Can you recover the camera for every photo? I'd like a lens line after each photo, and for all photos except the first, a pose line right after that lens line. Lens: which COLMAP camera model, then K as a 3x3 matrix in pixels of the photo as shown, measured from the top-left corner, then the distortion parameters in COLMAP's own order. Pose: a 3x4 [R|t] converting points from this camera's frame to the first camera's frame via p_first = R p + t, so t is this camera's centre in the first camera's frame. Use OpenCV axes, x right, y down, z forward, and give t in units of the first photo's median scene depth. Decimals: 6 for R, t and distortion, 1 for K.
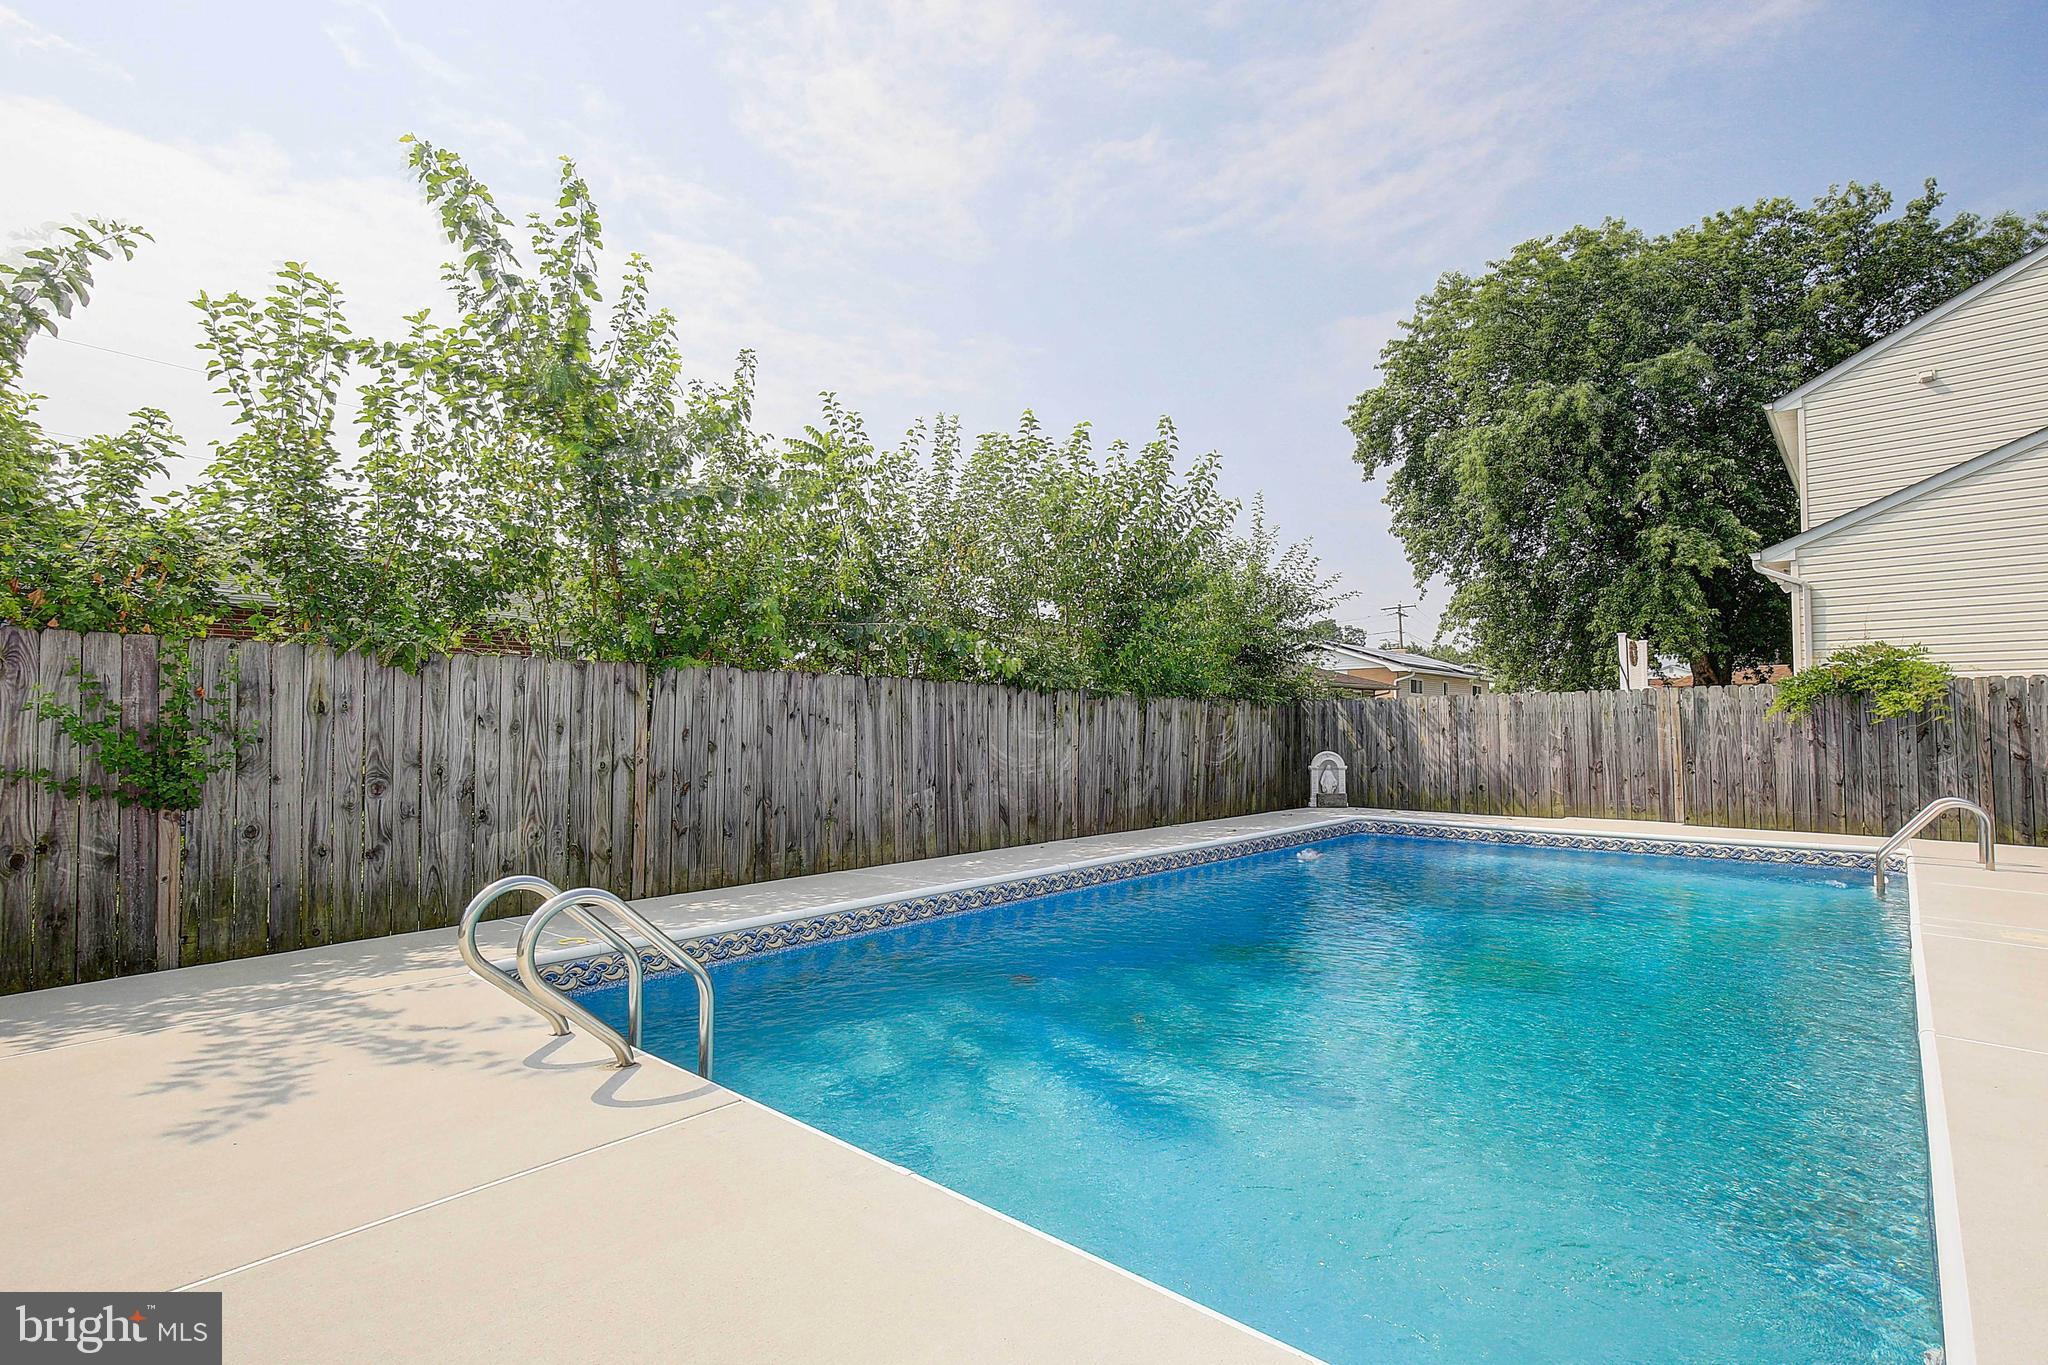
lens RADIAL K [[956.7, 0, 1024.0], [0, 956.7, 682.5], [0, 0, 1]] dist [0.008205, 0.000467]
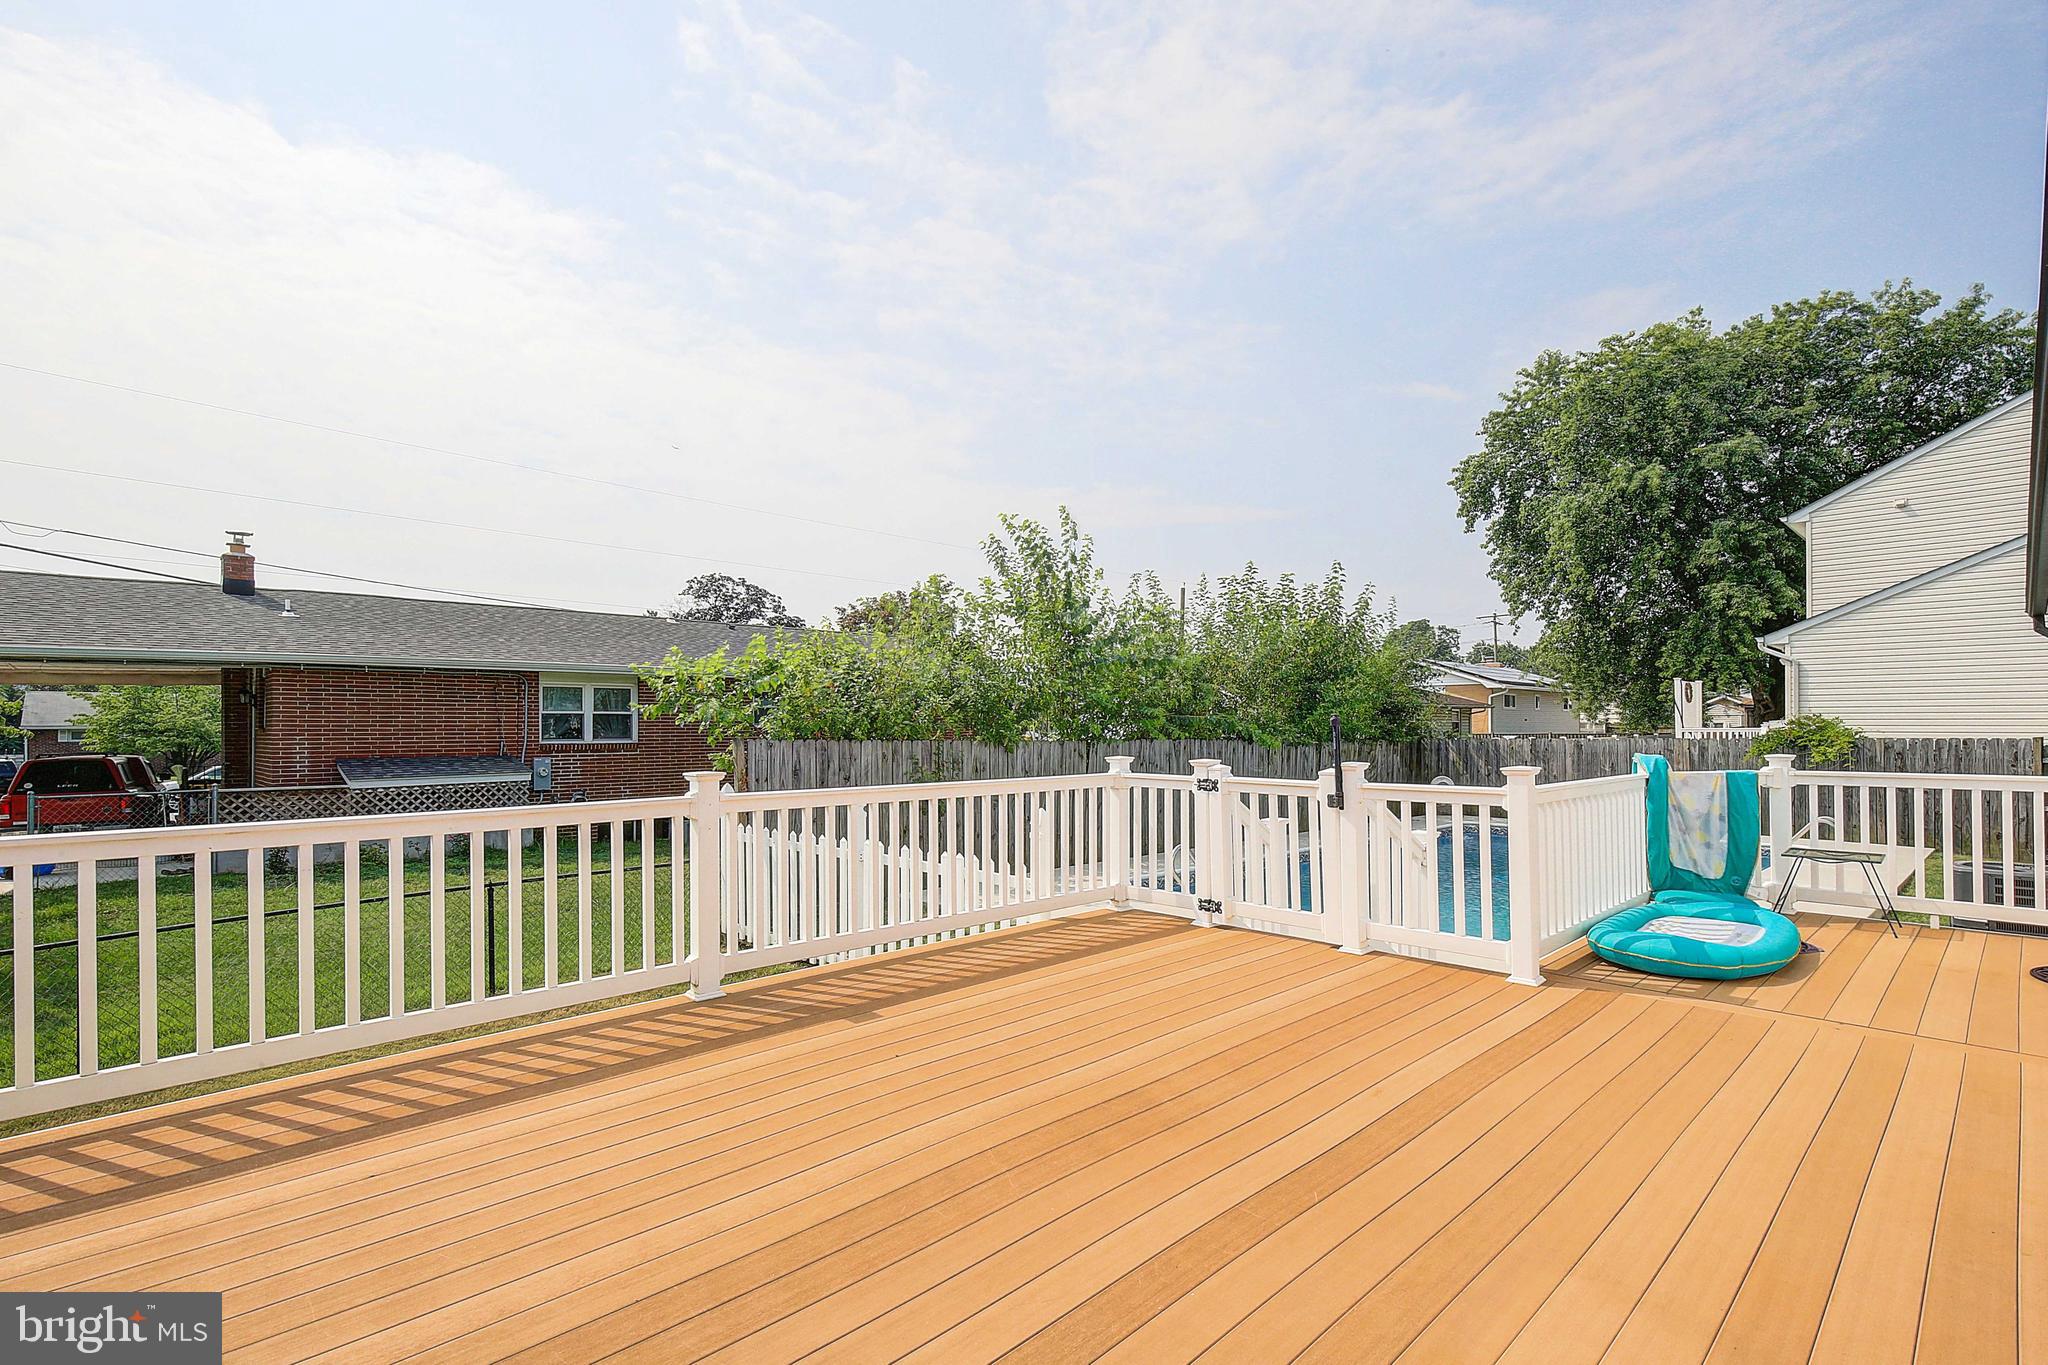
lens RADIAL K [[933.3, 0, 1021.4], [0, 933.3, 722.7], [0, 0, 1]] dist [0.001793, -0.000017]
pose [[0.995598, -0.000867, -0.093719, -0.124540], [0.005257, 0.998900, 0.046603, -0.052844], [0.093575, -0.046891, 0.994507, -0.310581]]
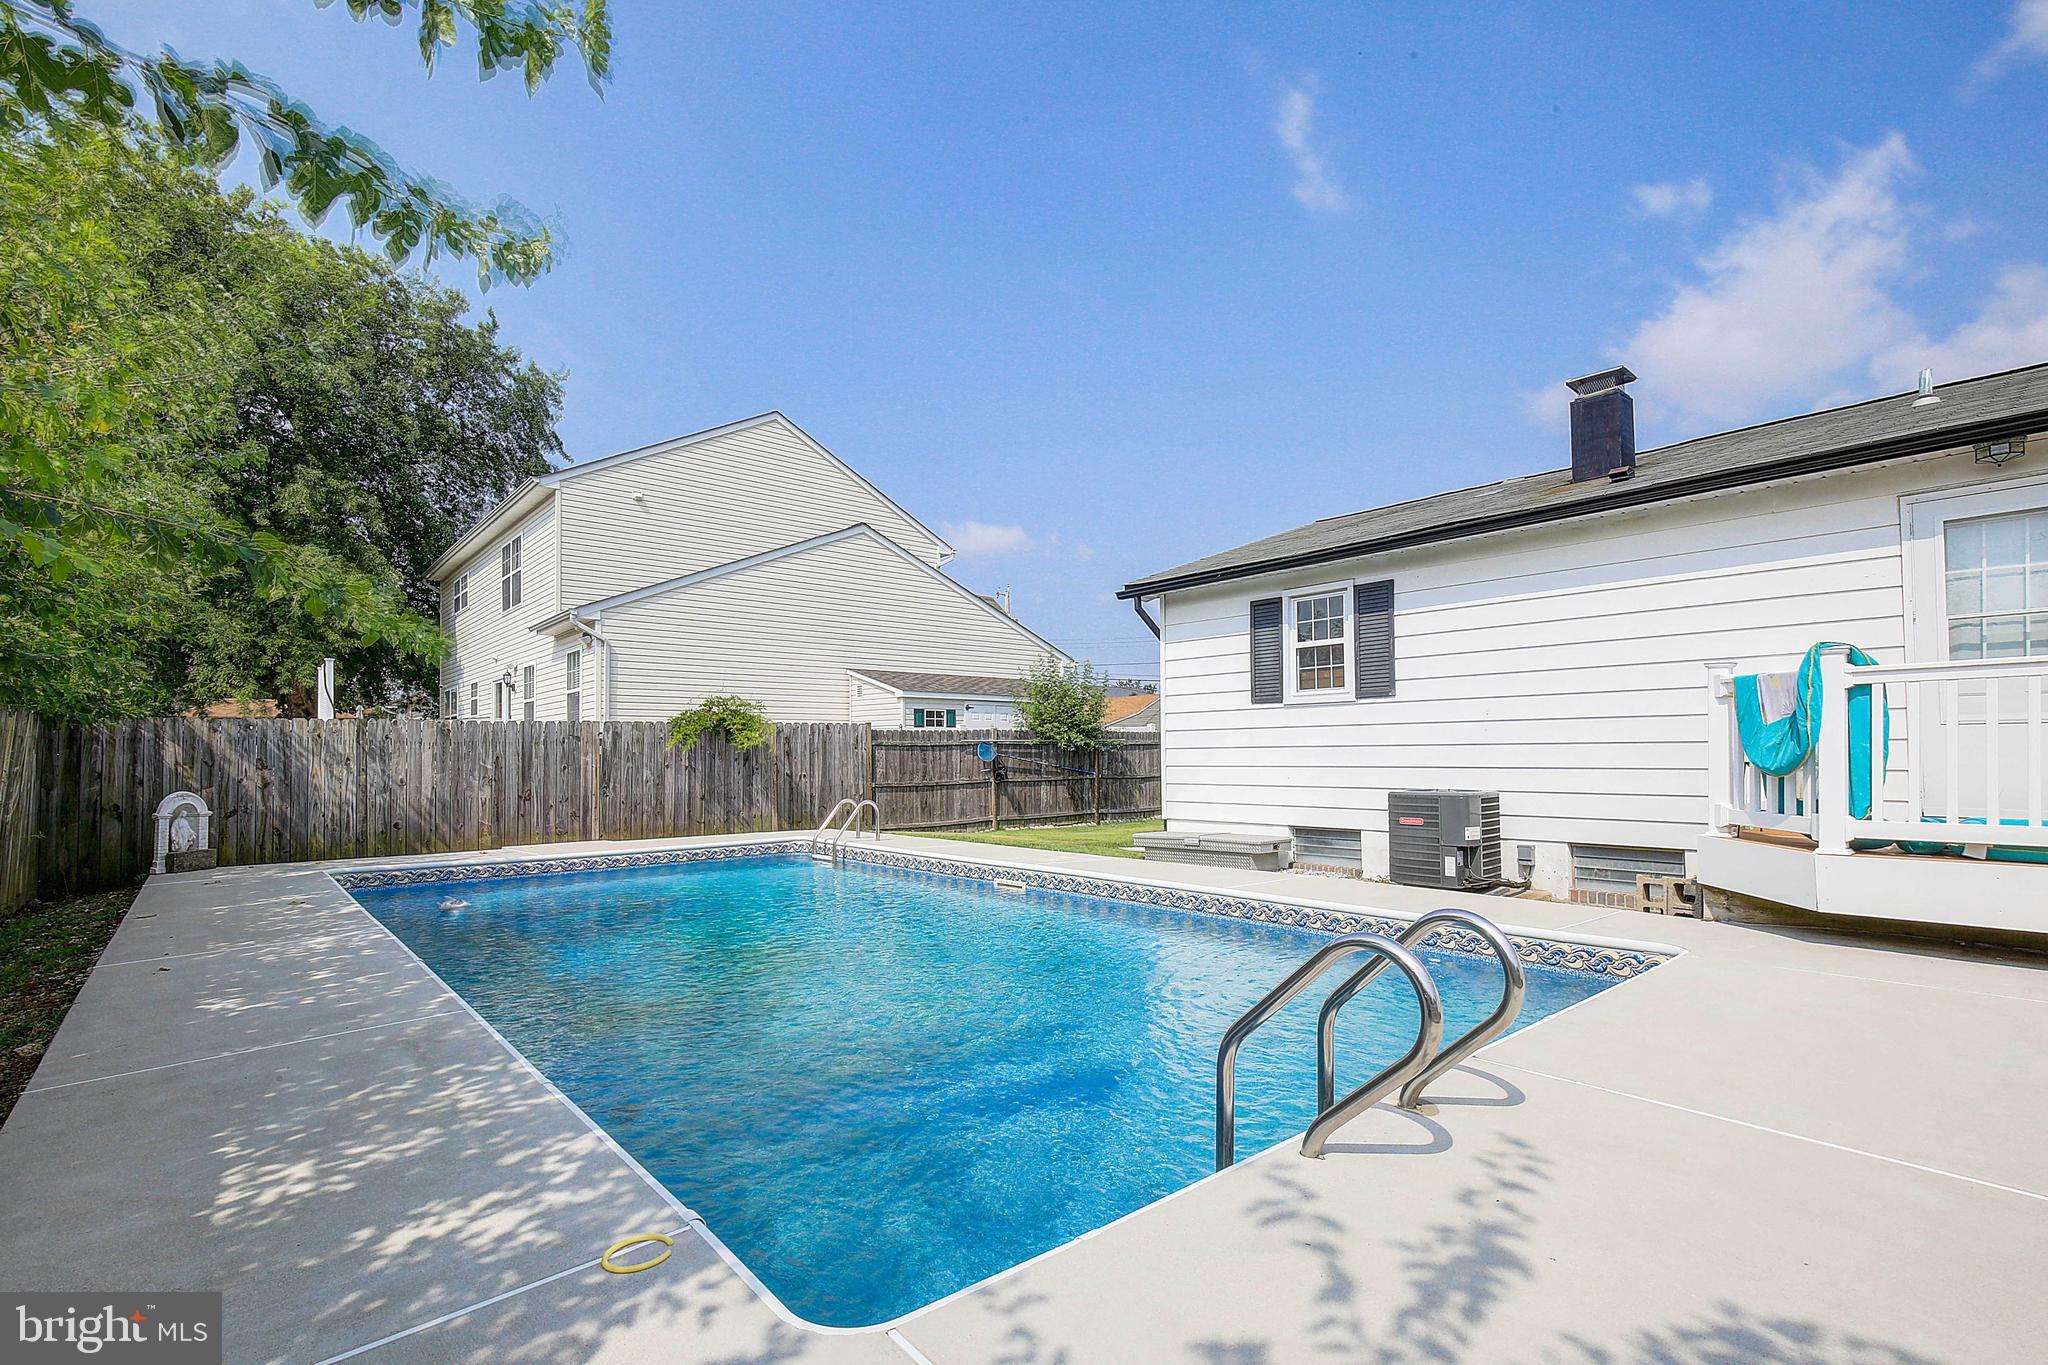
lens RADIAL K [[939.4, 0, 1059.7], [0, 939.4, 756.1], [0, 0, 1]] dist [-0.001289, -0.000082]
pose [[0.073378, -0.000044, 0.997304, -0.219355], [-0.042111, 0.999108, 0.003142, 0.011026], [-0.996415, -0.042228, 0.073311, 0.210577]]
